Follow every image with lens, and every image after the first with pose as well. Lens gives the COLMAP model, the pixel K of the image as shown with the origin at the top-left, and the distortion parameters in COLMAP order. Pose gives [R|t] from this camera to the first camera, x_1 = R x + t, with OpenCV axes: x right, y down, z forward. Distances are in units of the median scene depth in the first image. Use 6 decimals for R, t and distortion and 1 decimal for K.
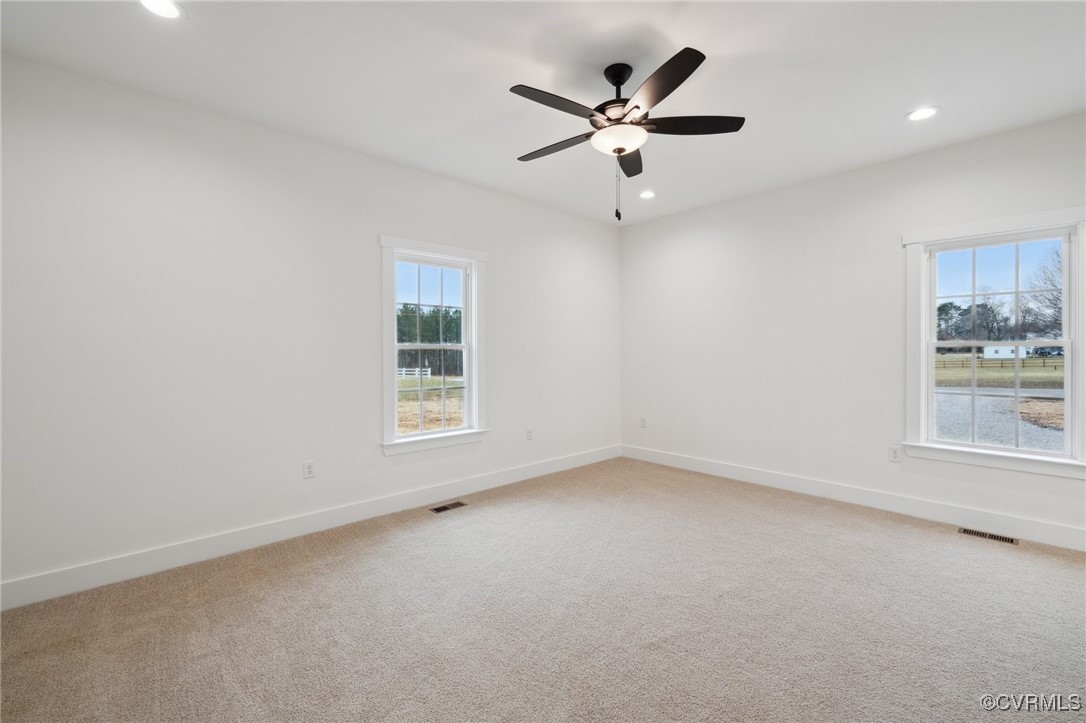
lens RADIAL K [[472.7, 0, 544.3], [0, 472.7, 355.2], [0, 0, 1]] dist [0.010519, 0.000096]
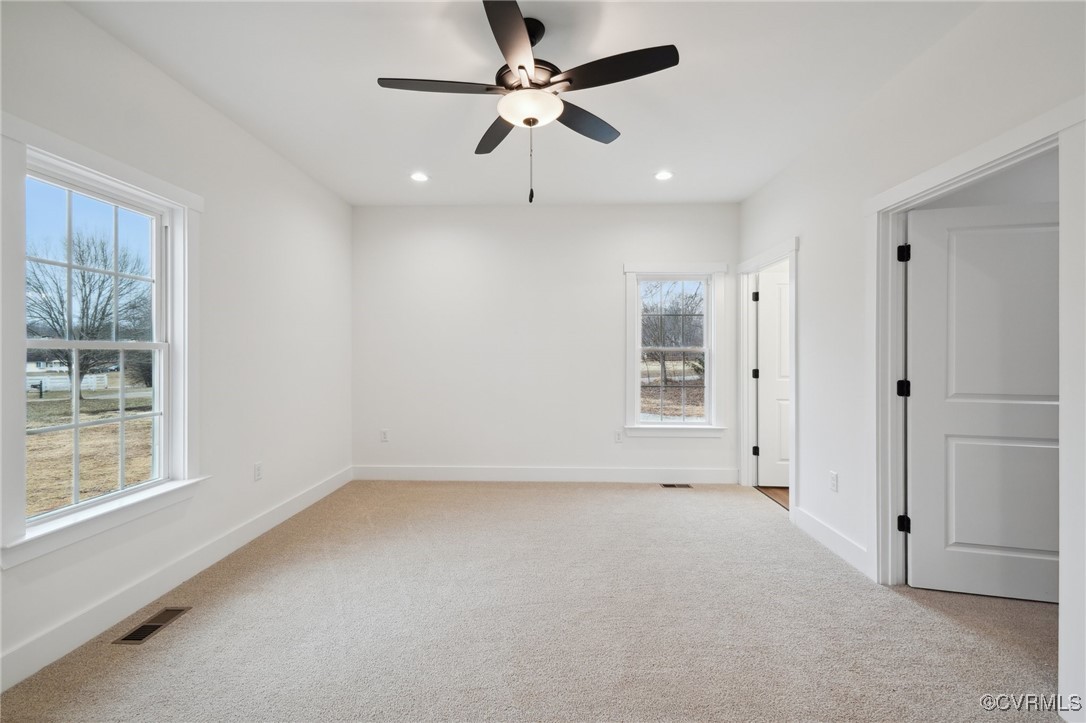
lens RADIAL K [[472.7, 0, 537.7], [0, 472.7, 355.0], [0, 0, 1]] dist [0.010519, 0.000096]
pose [[0.694866, 0.001241, 0.719138, -0.291604], [0.001392, 0.999994, -0.003070, -0.004312], [-0.719138, 0.003135, 0.694860, 0.255925]]
